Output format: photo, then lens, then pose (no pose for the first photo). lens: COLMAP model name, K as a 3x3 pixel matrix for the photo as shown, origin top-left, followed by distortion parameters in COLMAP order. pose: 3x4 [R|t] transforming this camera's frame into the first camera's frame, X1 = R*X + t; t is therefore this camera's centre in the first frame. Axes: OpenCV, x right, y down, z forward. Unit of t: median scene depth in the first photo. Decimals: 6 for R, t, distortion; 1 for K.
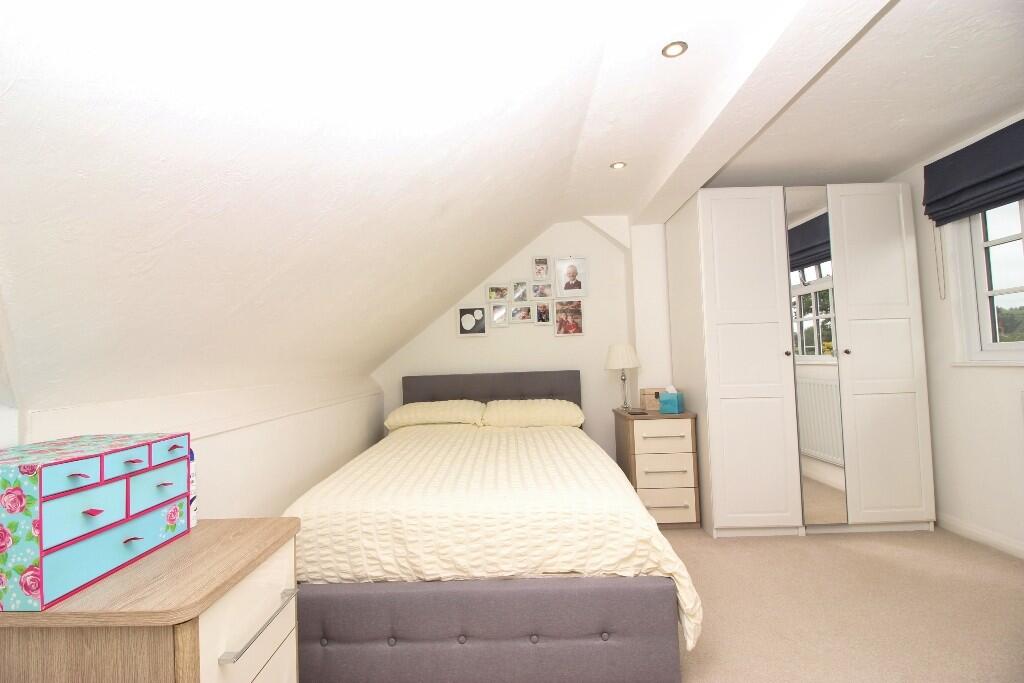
lens RADIAL K [[478.6, 0, 507.1], [0, 478.6, 335.7], [0, 0, 1]] dist [-0.002018, -0.001603]
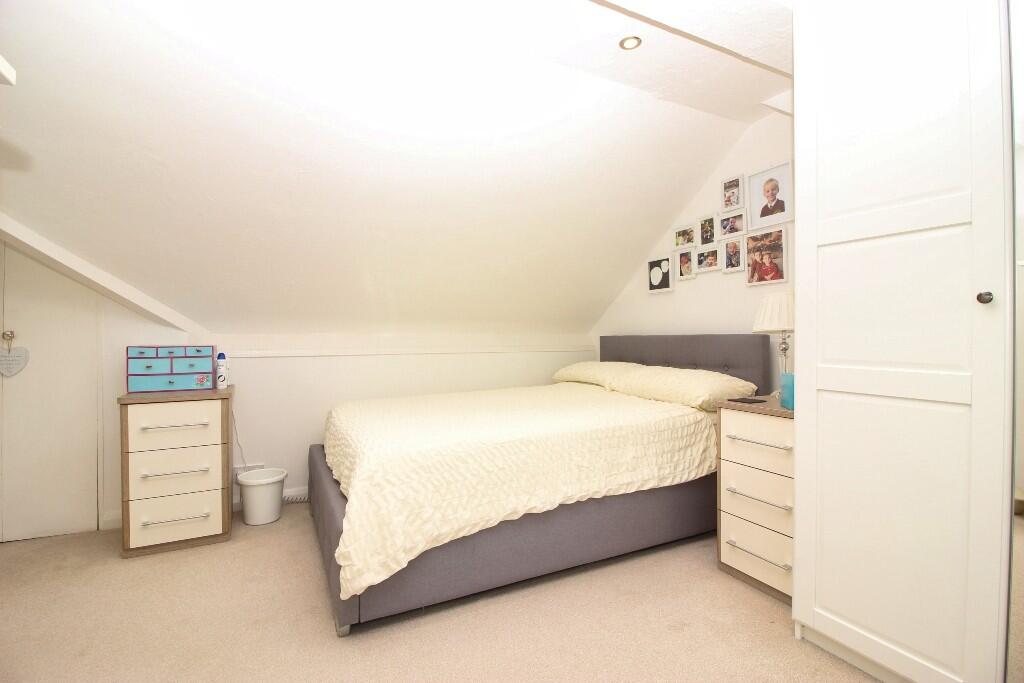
lens RADIAL K [[478.6, 0, 507.1], [0, 478.6, 335.7], [0, 0, 1]] dist [-0.002018, -0.001603]
pose [[0.456885, 0.028541, -0.889068, 0.573510], [0.035844, 0.998083, 0.050461, 0.026239], [0.888803, -0.054923, 0.454986, 0.352680]]
